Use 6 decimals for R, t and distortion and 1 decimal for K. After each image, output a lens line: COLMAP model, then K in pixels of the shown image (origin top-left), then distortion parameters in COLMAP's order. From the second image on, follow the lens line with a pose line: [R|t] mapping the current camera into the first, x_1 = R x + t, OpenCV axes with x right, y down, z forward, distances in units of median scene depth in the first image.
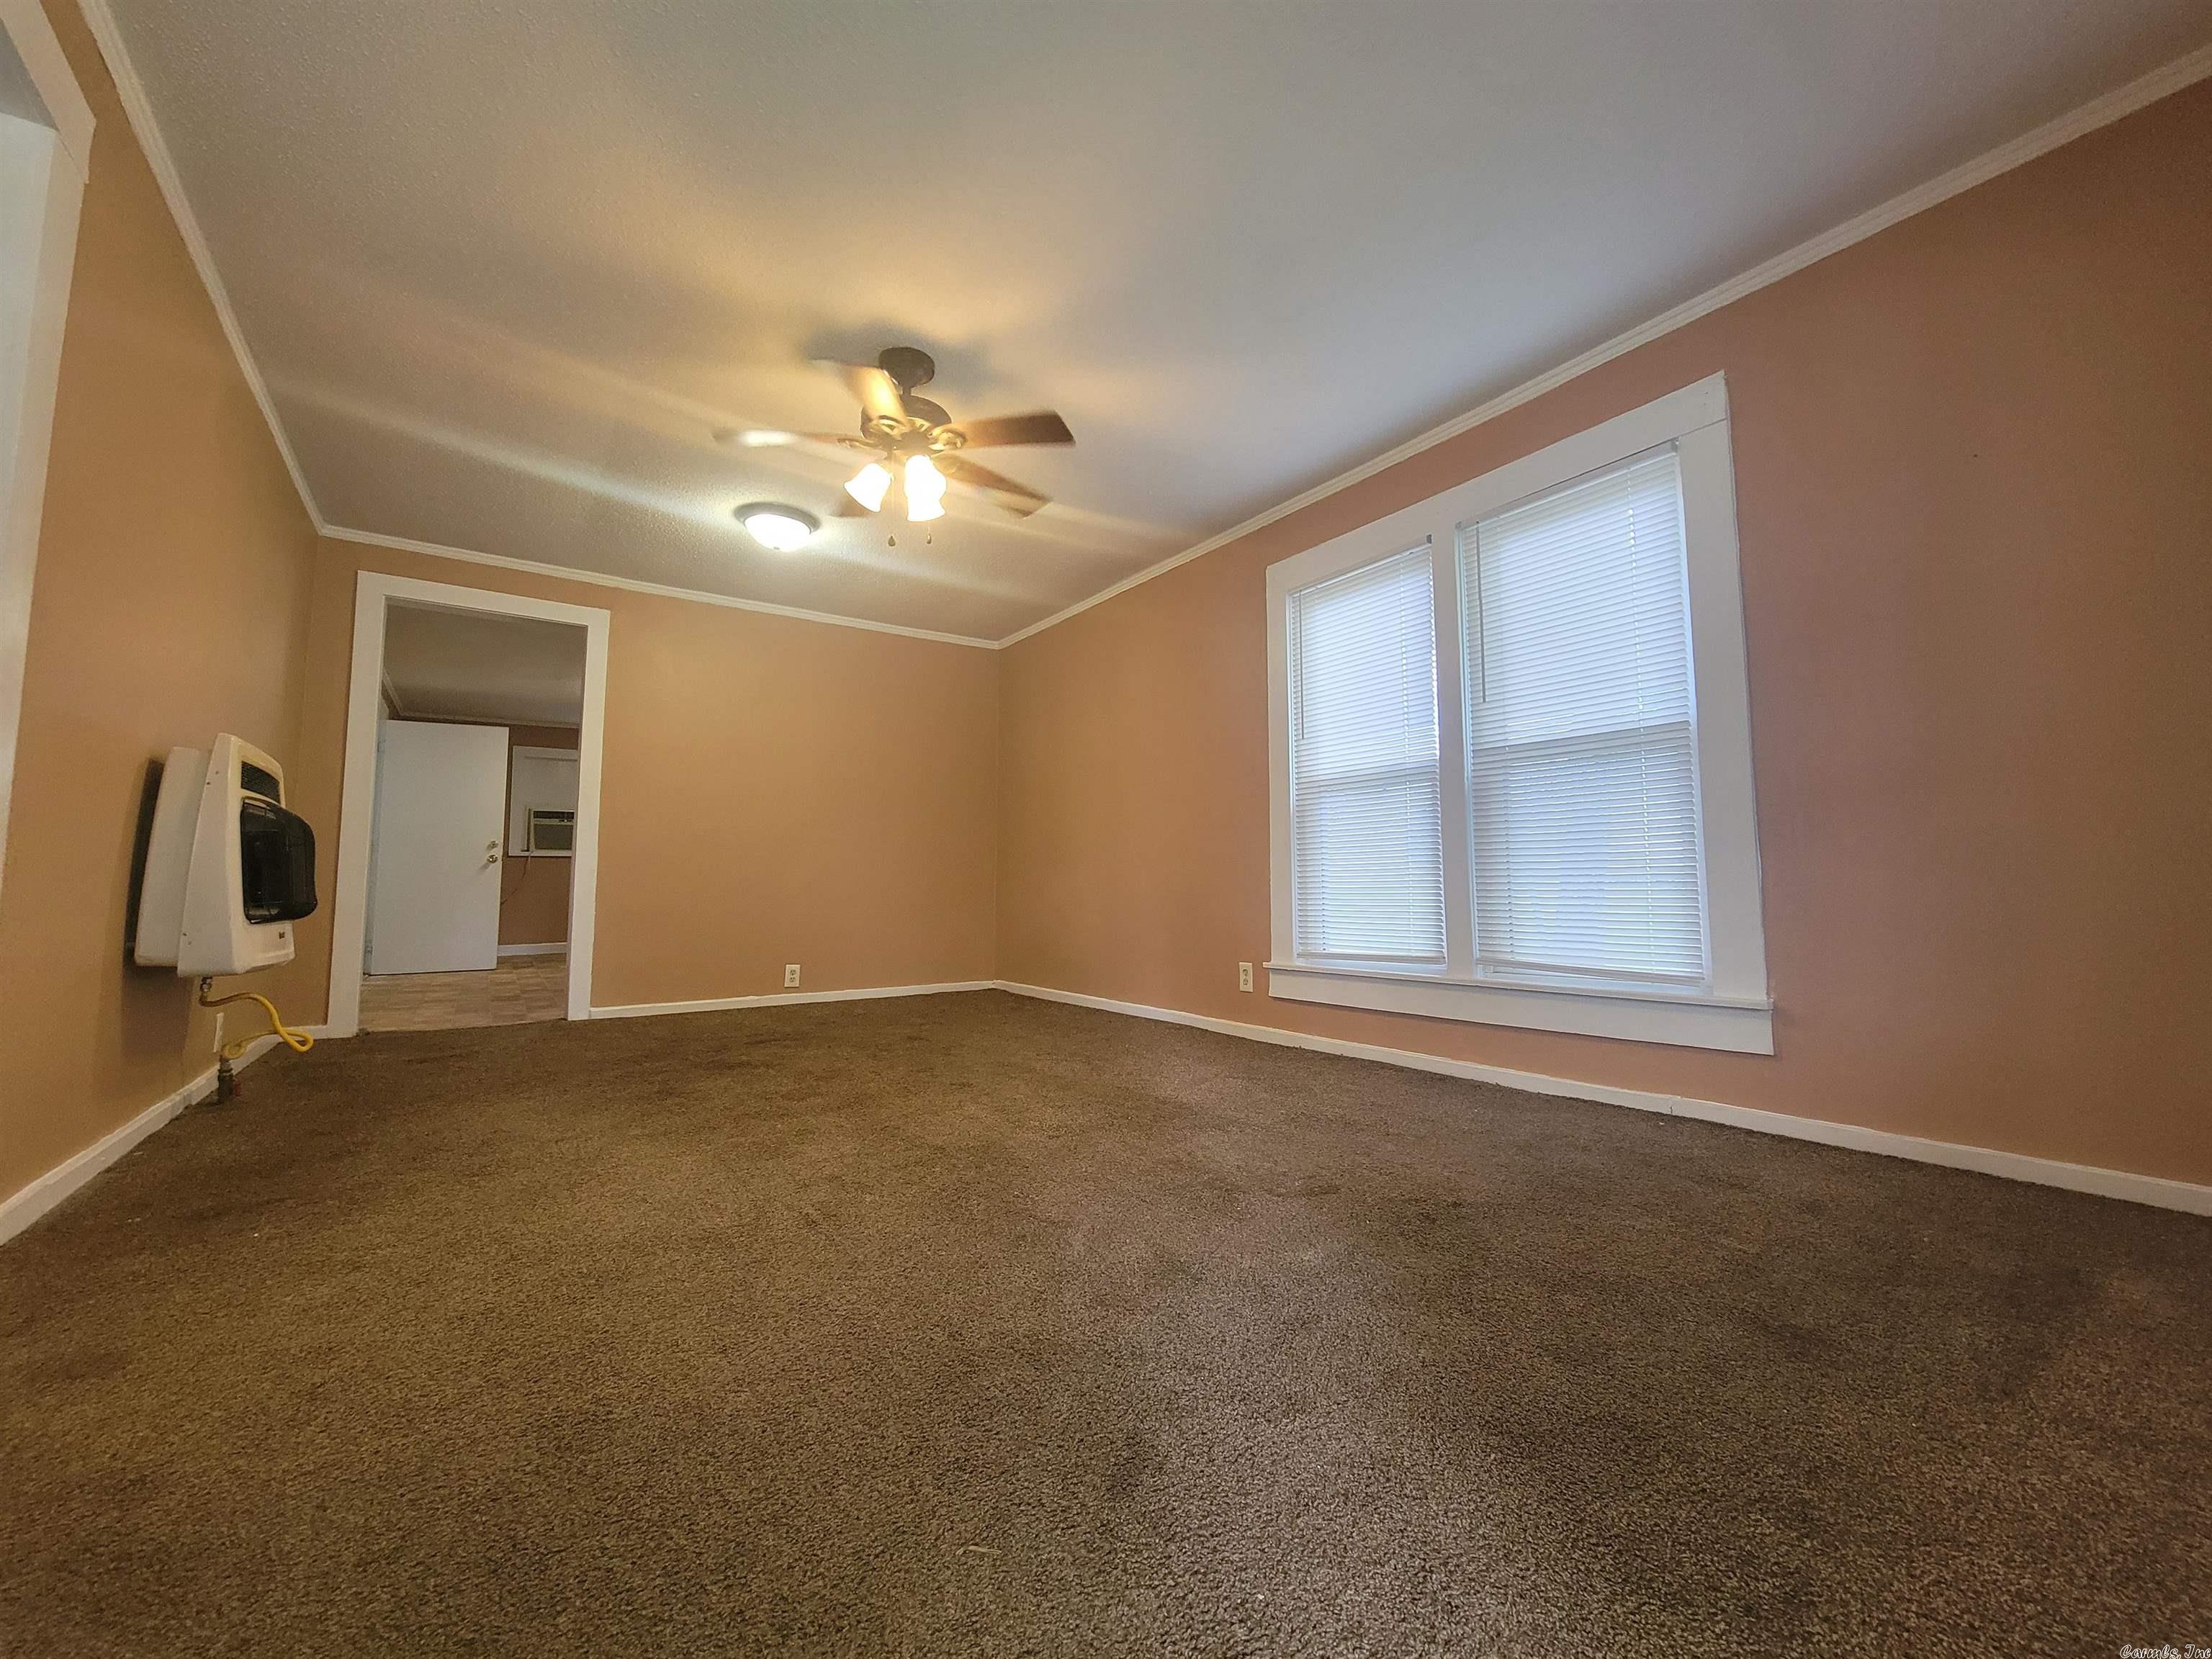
lens RADIAL K [[903.9, 0, 1108.1], [0, 903.9, 815.4], [0, 0, 1]] dist [-0.003629, -0.000964]
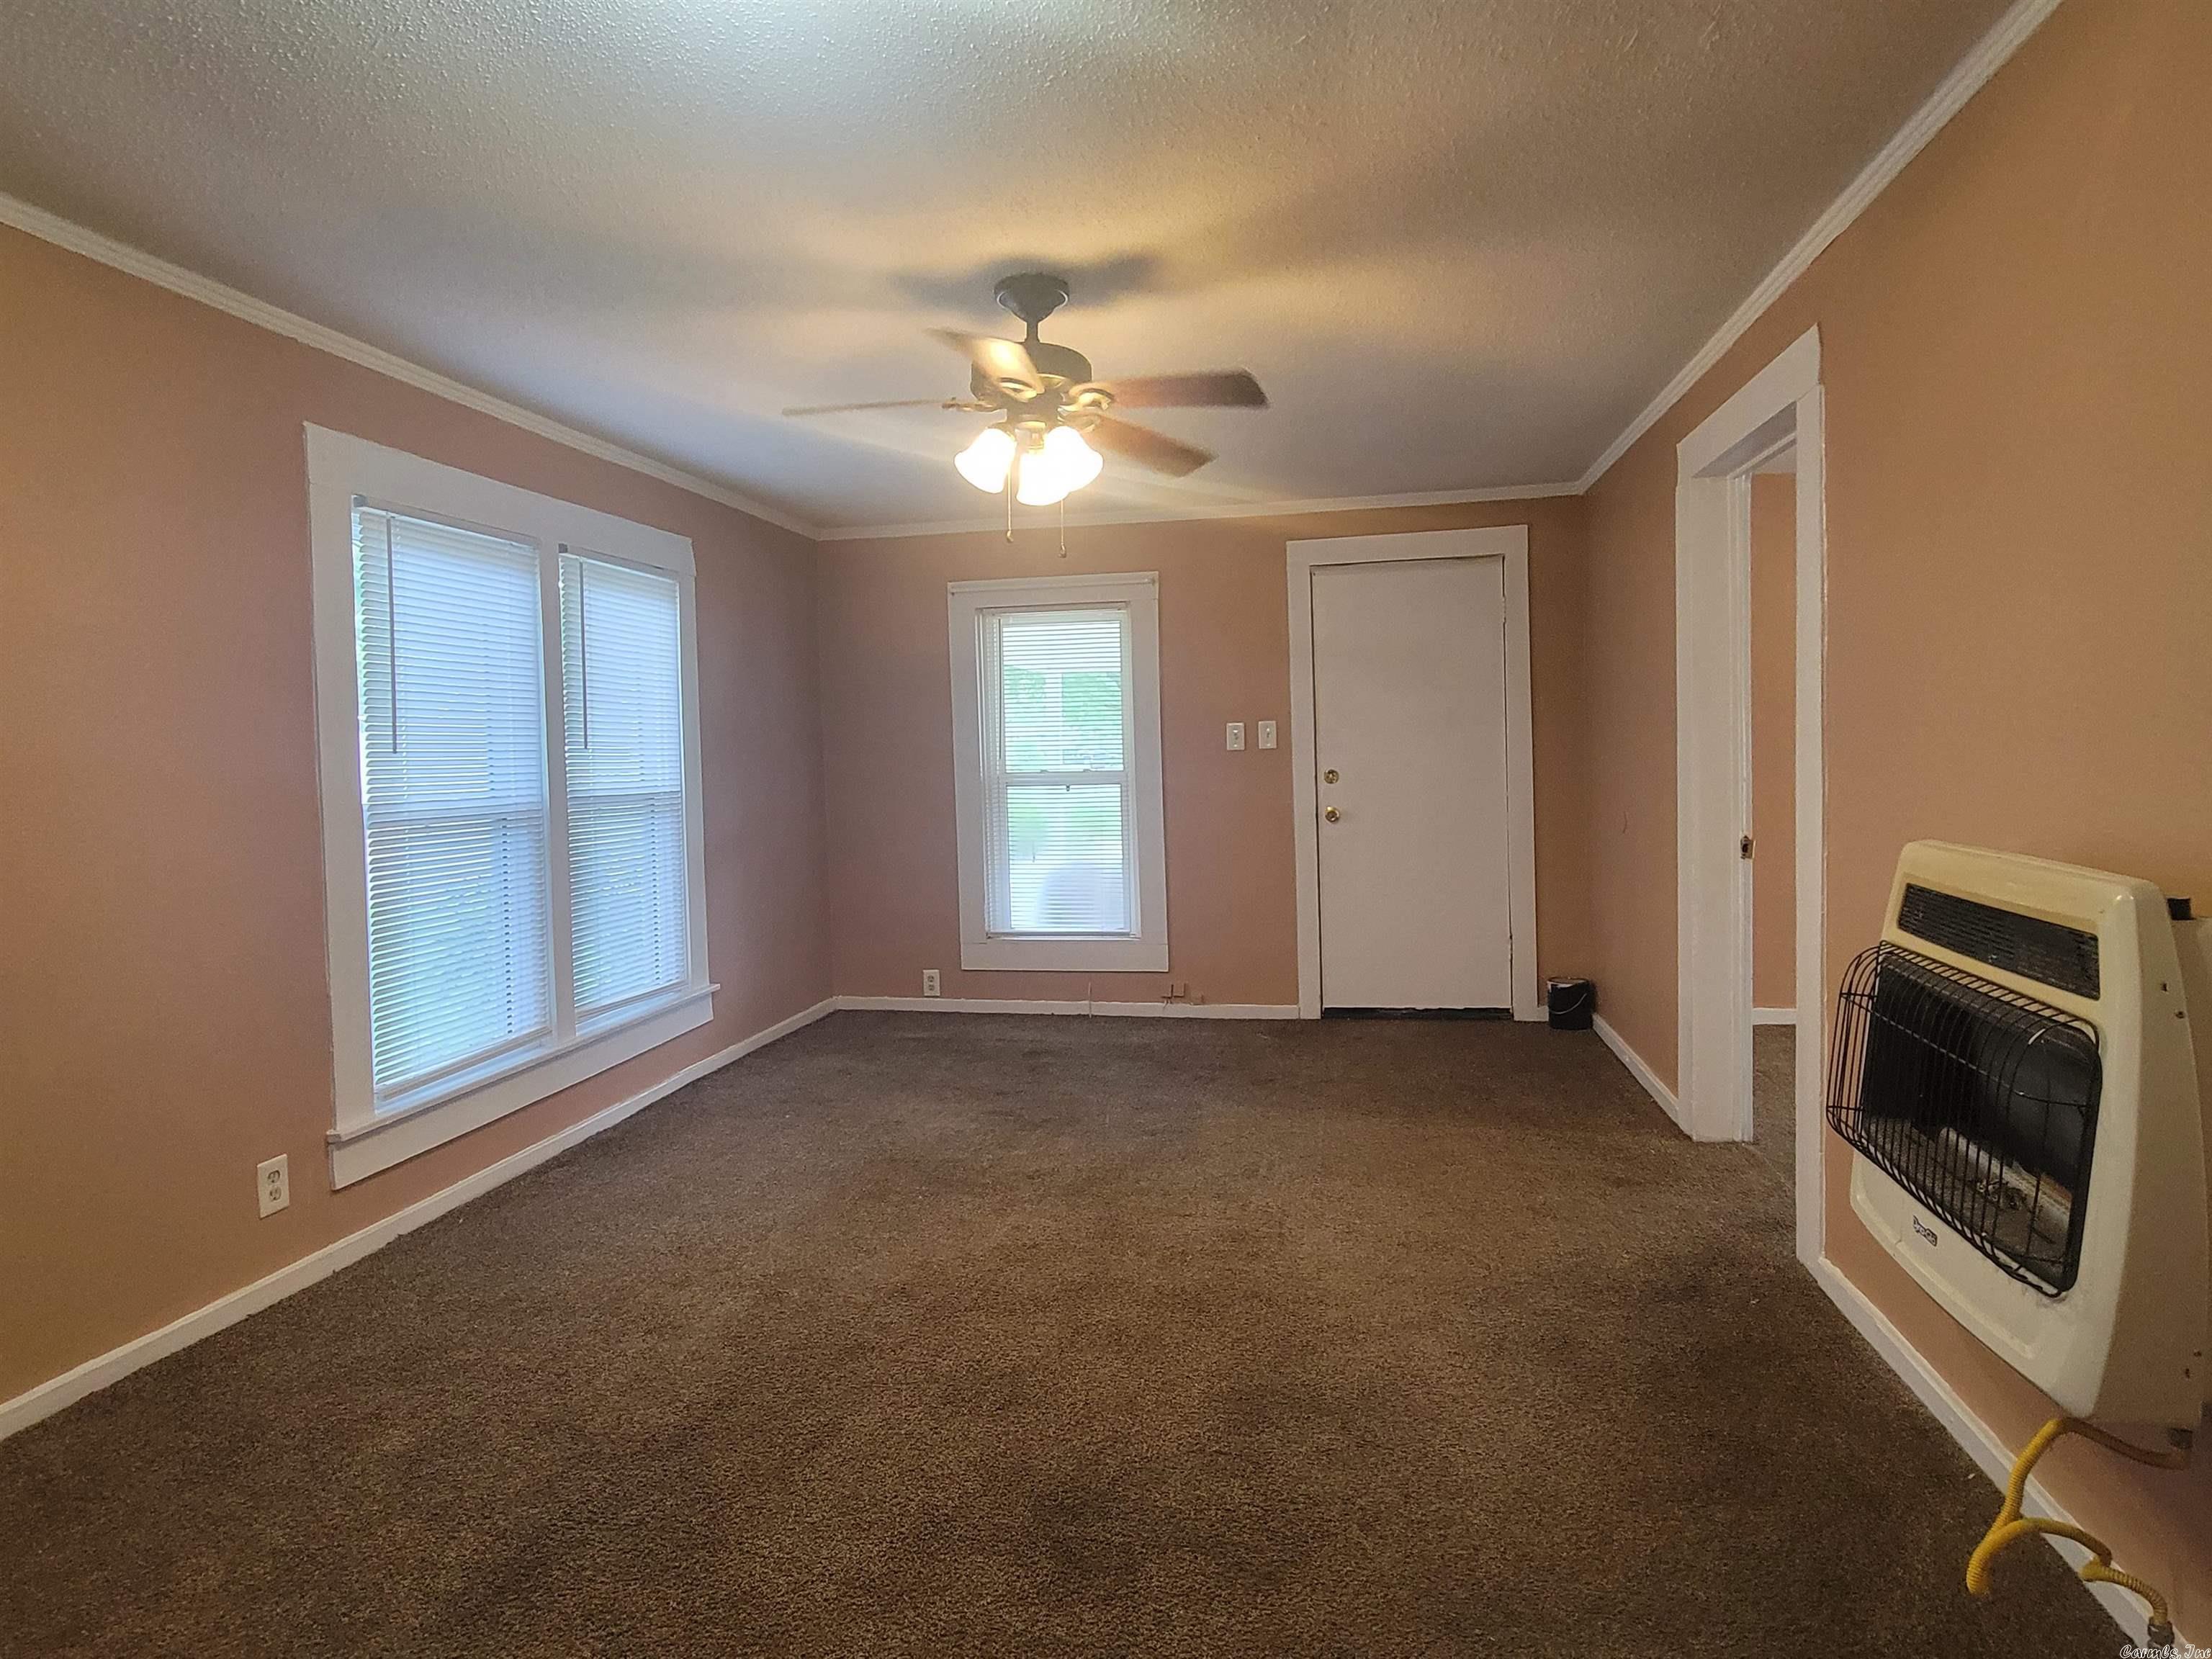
lens RADIAL K [[903.9, 0, 1108.1], [0, 903.9, 815.4], [0, 0, 1]] dist [-0.003629, -0.000964]
pose [[-0.629663, 0.002575, 0.776864, -0.643728], [-0.032205, 0.999048, -0.029415, -0.041227], [-0.776200, -0.043541, -0.628981, 1.107596]]
